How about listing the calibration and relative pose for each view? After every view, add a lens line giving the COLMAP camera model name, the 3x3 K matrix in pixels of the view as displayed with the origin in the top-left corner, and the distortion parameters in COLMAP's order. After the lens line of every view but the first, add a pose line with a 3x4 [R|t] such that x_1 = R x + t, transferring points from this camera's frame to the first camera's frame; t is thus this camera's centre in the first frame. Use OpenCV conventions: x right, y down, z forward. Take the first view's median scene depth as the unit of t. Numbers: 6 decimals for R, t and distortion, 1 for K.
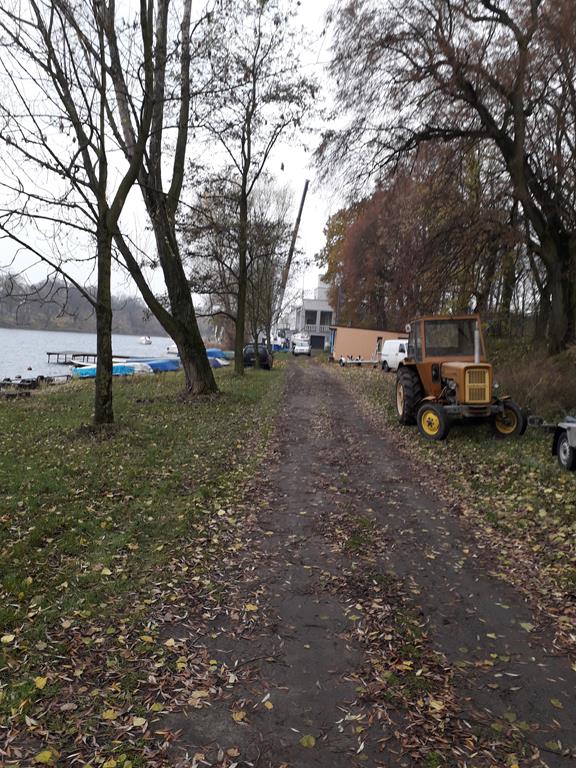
lens RADIAL K [[607.3, 0, 263.4], [0, 607.3, 382.9], [0, 0, 1]] dist [0.118696, -0.182710]
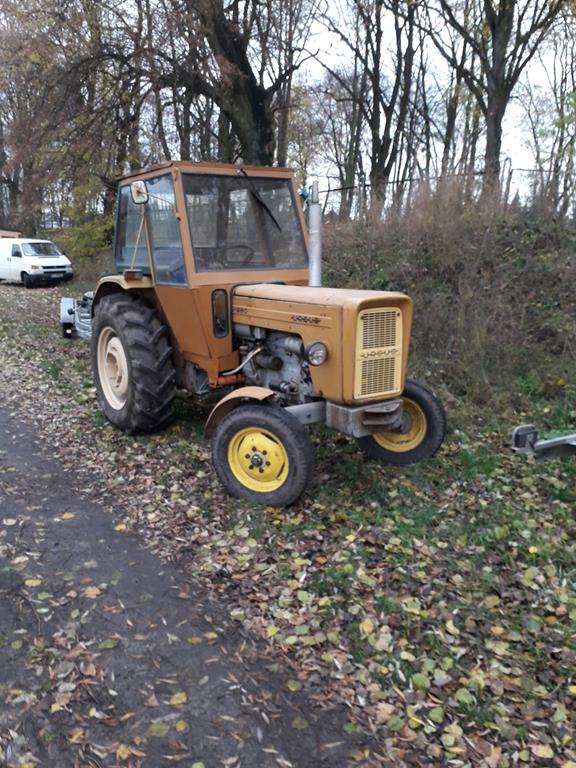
lens RADIAL K [[611.2, 0, 263.9], [0, 611.2, 385.9], [0, 0, 1]] dist [0.088339, -0.110705]
pose [[0.801453, -0.110455, 0.587769, 0.067485], [0.018689, 0.986942, 0.159985, -0.033659], [-0.597766, -0.117236, 0.793052, 0.691707]]
